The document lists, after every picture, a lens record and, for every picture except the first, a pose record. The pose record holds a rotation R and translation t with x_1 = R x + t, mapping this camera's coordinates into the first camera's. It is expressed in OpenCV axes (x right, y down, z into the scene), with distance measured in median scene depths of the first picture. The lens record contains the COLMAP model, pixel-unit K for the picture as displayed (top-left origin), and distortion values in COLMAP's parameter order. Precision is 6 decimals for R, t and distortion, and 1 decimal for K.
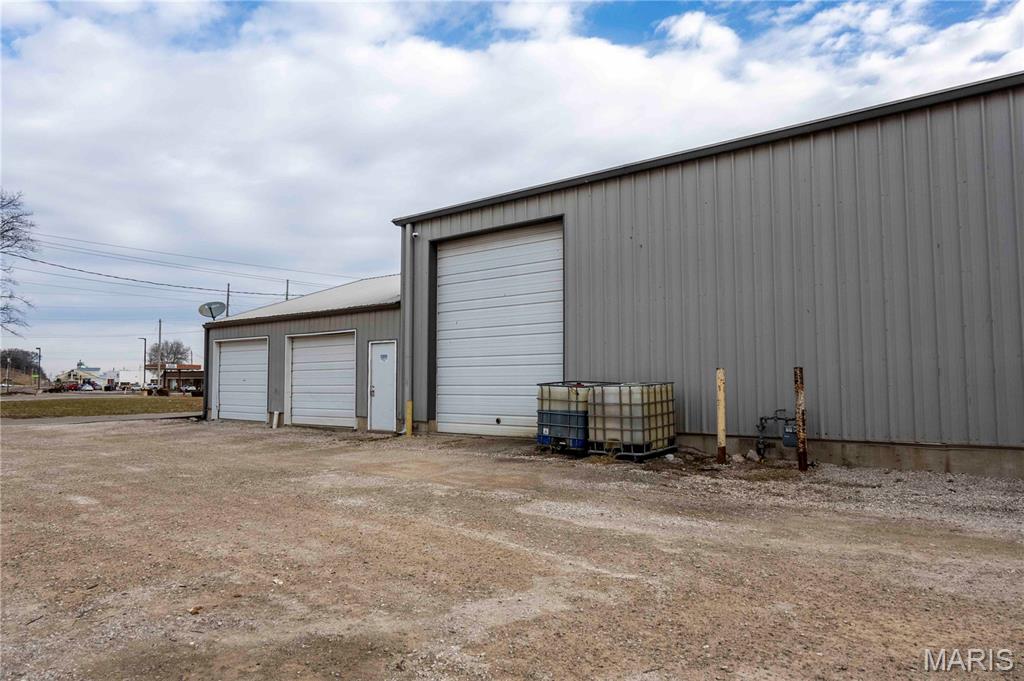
lens RADIAL K [[698.8, 0, 514.9], [0, 698.8, 344.3], [0, 0, 1]] dist [0.001570, -0.001197]
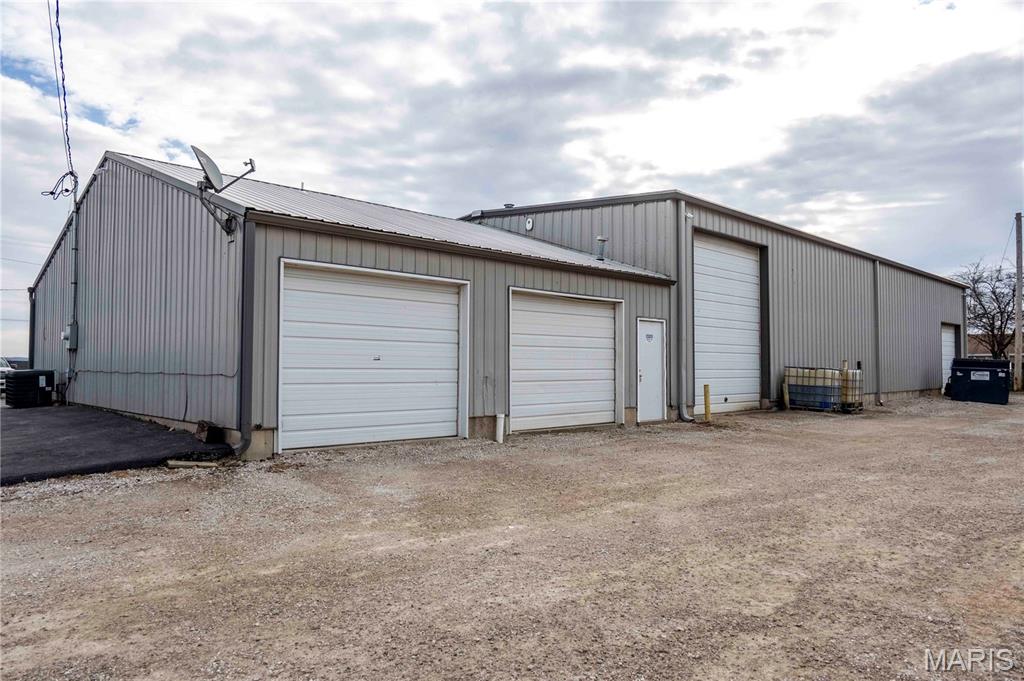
lens RADIAL K [[698.8, 0, 514.9], [0, 698.8, 344.3], [0, 0, 1]] dist [0.001570, -0.001197]
pose [[0.095529, 0.041842, 0.994547, -1.074260], [-0.052420, 0.997941, -0.036949, 0.068427], [-0.994045, -0.048604, 0.097526, 1.081796]]
